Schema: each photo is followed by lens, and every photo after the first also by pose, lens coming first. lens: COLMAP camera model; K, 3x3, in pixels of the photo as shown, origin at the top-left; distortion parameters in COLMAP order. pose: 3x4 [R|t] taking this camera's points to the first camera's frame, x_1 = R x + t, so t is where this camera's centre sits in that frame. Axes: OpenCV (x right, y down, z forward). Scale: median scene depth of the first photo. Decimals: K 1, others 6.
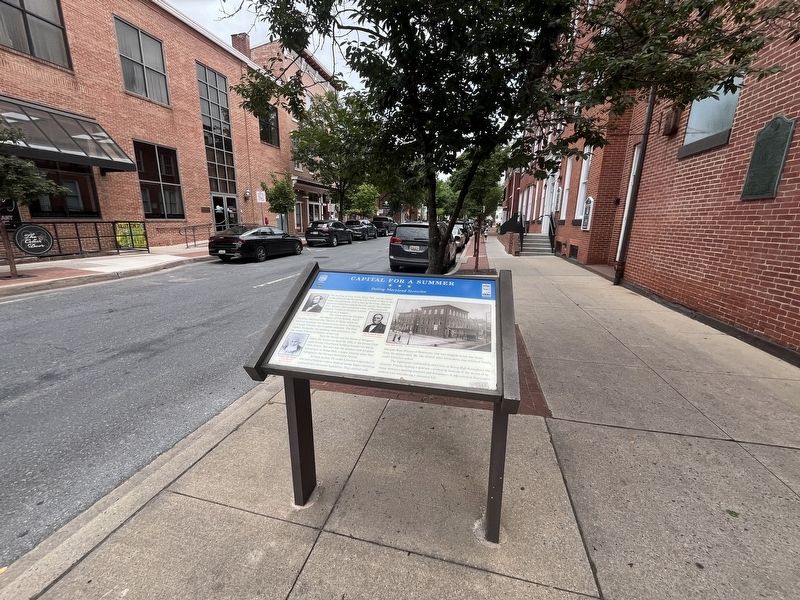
lens RADIAL K [[321.5, 0, 400.0], [0, 321.5, 300.0], [0, 0, 1]] dist [-0.000243, -0.000253]
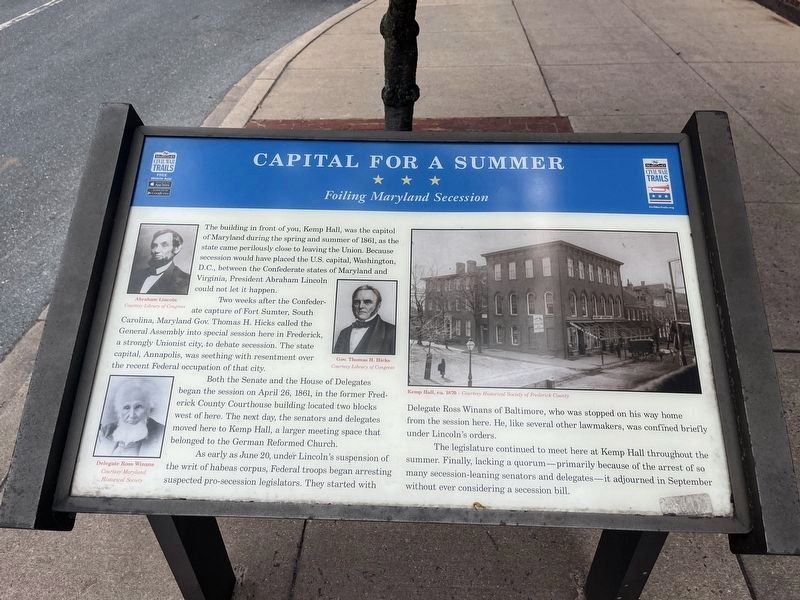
lens RADIAL K [[603.1, 0, 400.0], [0, 603.1, 300.0], [0, 0, 1]] dist [0.031619, -0.003022]
pose [[0.984070, -0.120101, 0.131080, -0.116510], [0.057031, 0.911602, 0.407097, -0.205004], [-0.168386, -0.393137, 0.903930, 0.398493]]
